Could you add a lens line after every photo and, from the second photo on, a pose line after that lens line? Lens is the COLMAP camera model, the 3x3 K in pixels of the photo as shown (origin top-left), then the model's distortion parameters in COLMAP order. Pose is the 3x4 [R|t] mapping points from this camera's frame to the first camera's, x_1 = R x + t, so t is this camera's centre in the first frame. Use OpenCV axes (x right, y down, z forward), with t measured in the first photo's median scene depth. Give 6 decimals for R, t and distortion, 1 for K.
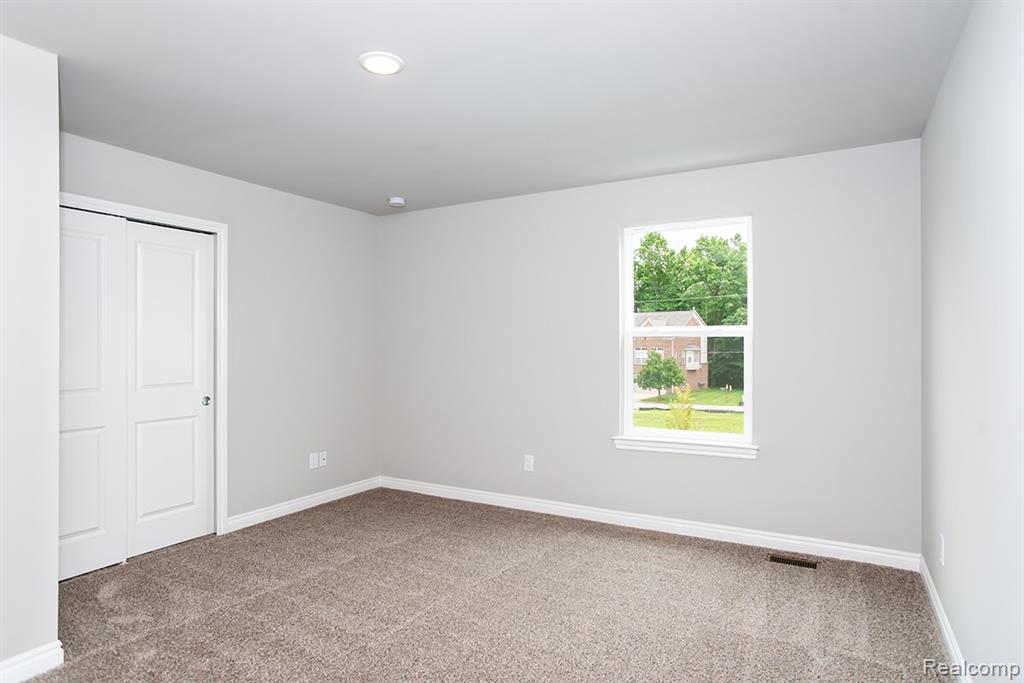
lens RADIAL K [[578.8, 0, 517.3], [0, 578.8, 333.6], [0, 0, 1]] dist [-0.049971, 0.044383]
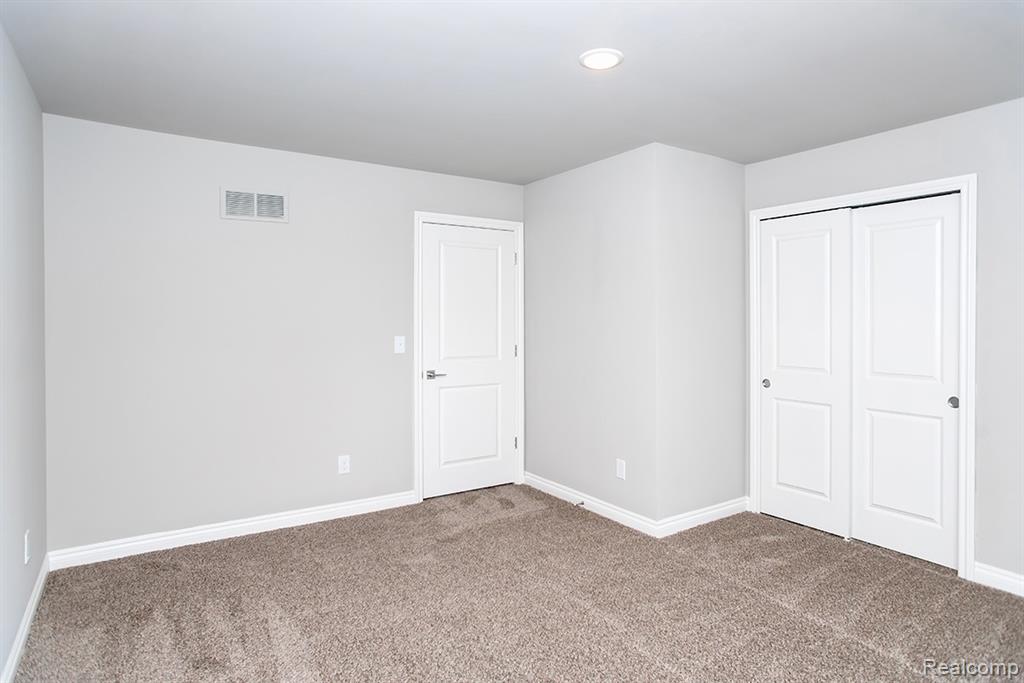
lens RADIAL K [[578.8, 0, 517.3], [0, 578.8, 333.6], [0, 0, 1]] dist [-0.049971, 0.044383]
pose [[-0.450533, 0.019348, -0.892550, 0.440092], [0.018090, 0.999758, 0.012541, 0.000665], [0.892576, -0.010496, -0.450774, 0.811350]]
